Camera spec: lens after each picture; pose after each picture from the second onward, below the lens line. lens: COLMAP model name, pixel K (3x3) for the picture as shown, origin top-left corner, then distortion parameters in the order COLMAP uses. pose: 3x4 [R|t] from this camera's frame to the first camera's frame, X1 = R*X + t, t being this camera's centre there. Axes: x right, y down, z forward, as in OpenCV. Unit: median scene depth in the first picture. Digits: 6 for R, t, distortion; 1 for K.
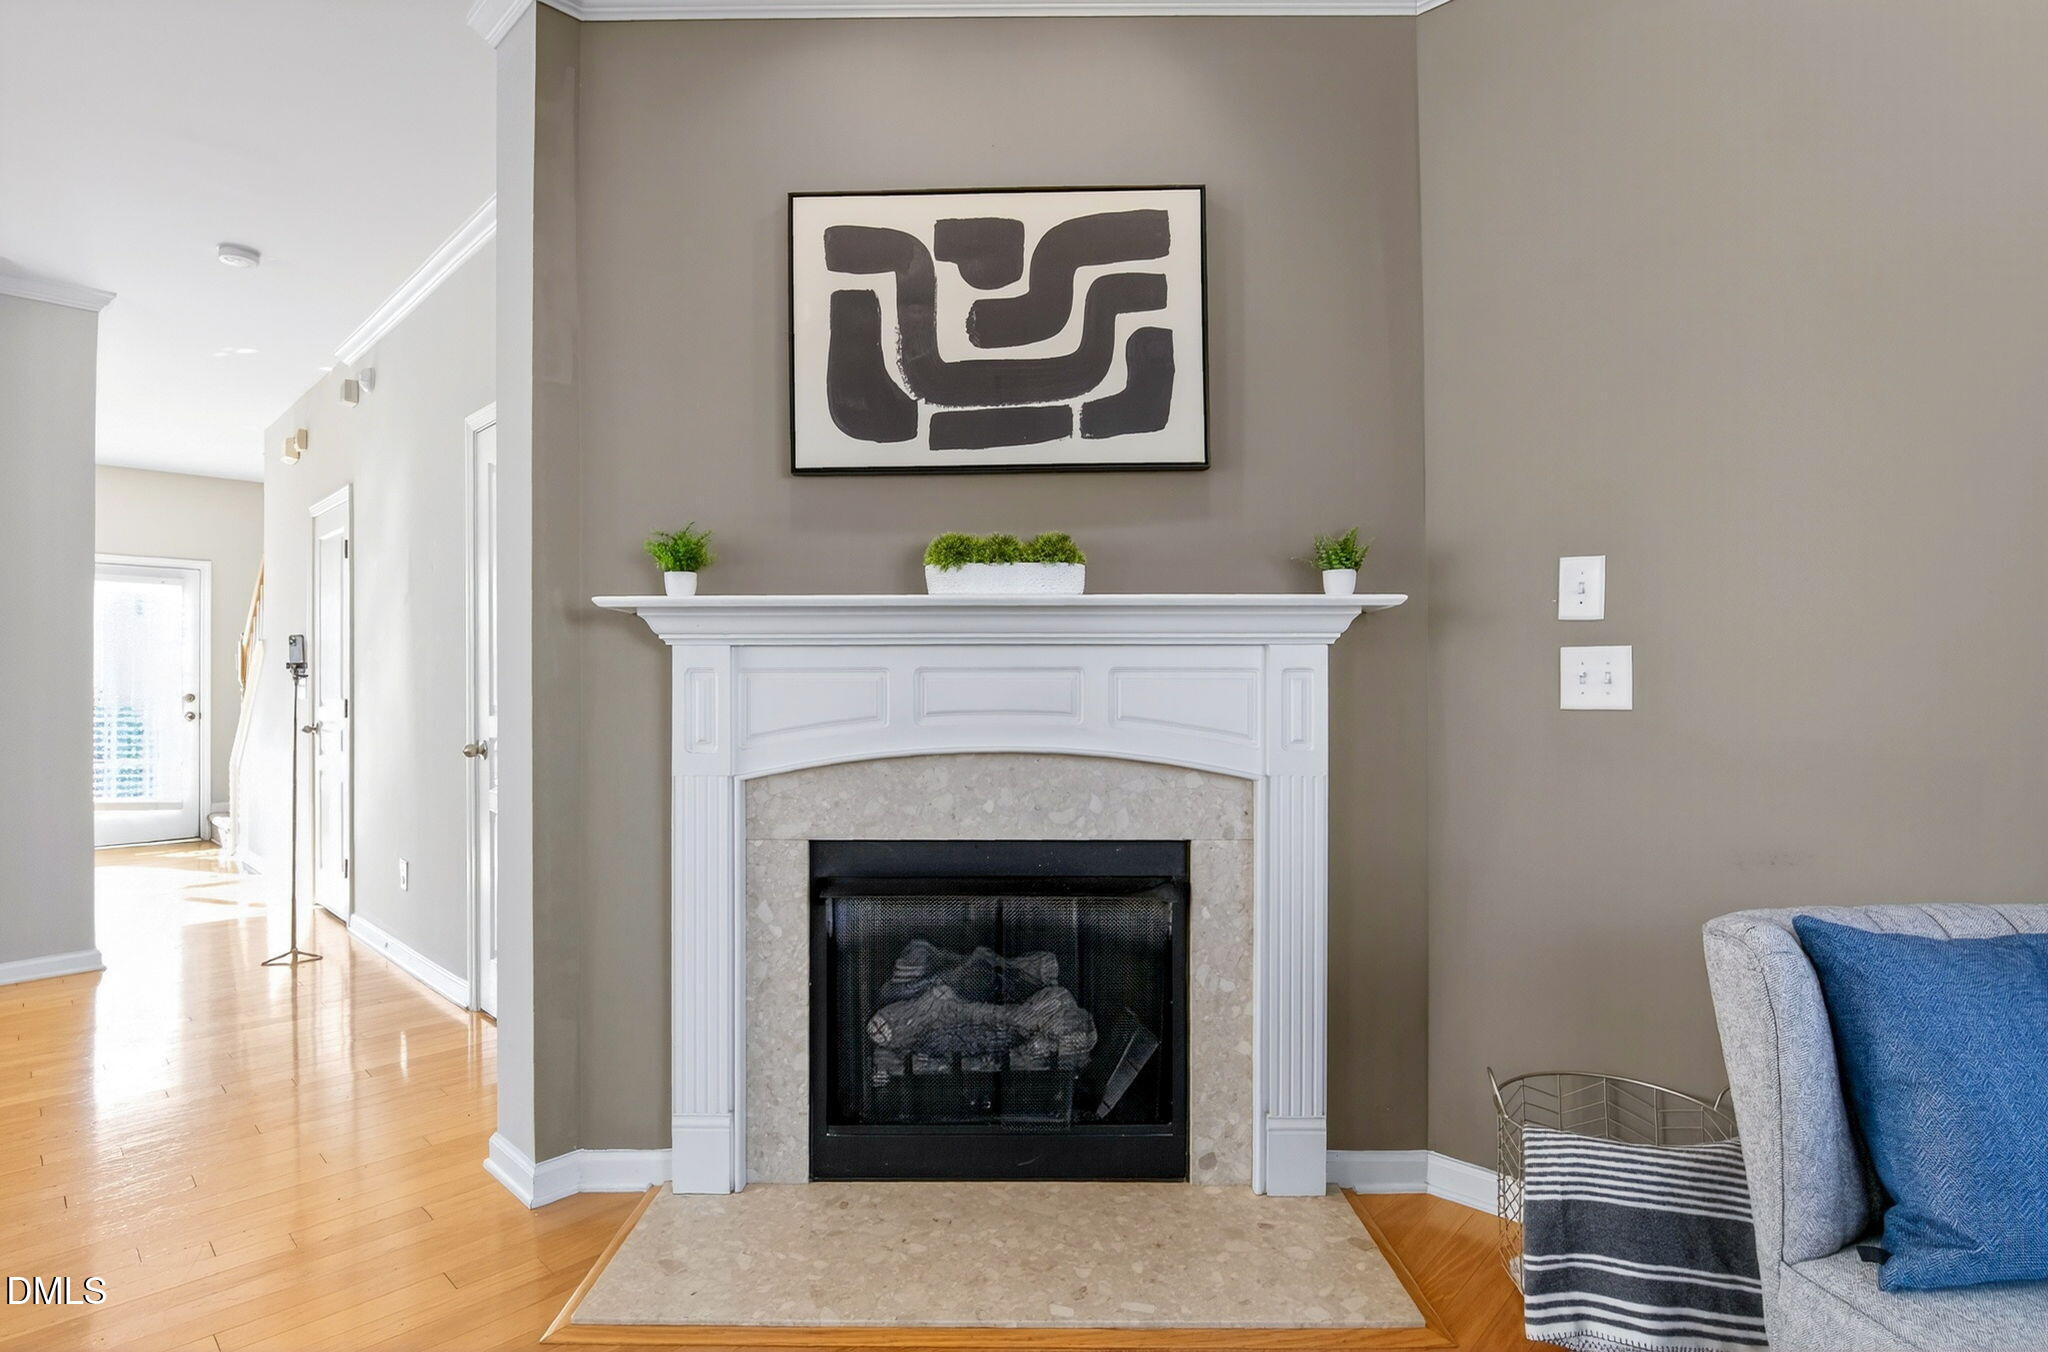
lens RADIAL K [[1028.3, 0, 1027.2], [0, 1028.3, 670.2], [0, 0, 1]] dist [-0.005223, -0.002565]
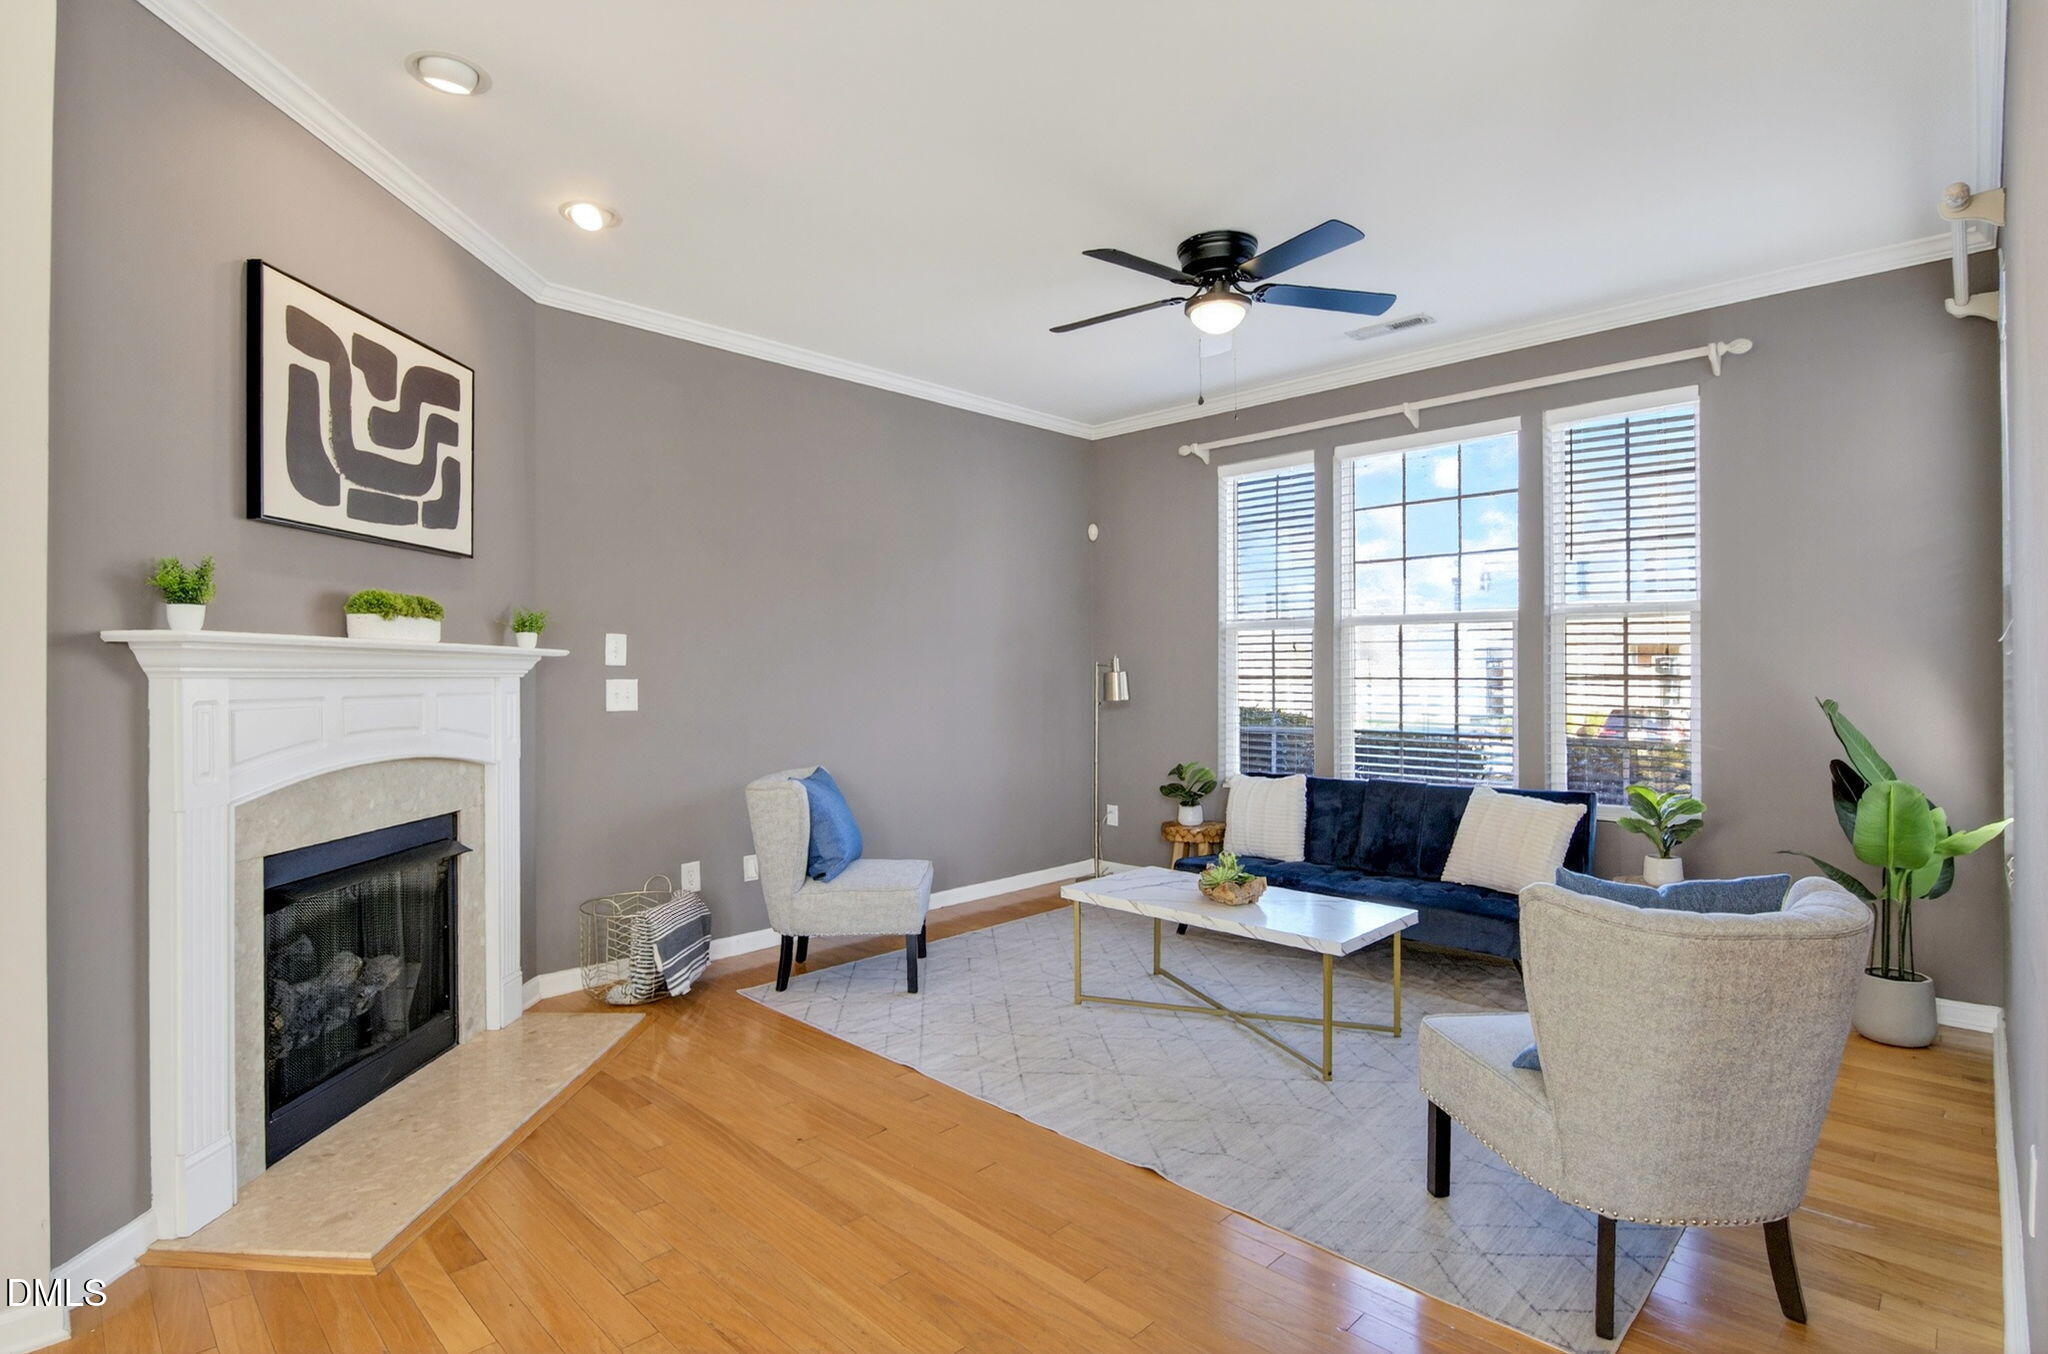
lens RADIAL K [[960.8, 0, 1026.8], [0, 960.8, 673.9], [0, 0, 1]] dist [-0.001793, -0.000262]
pose [[0.002440, 0.004441, 0.999987, -1.232249], [-0.003524, 0.999984, -0.004432, -0.026807], [-0.999991, -0.003513, 0.002455, 0.189500]]
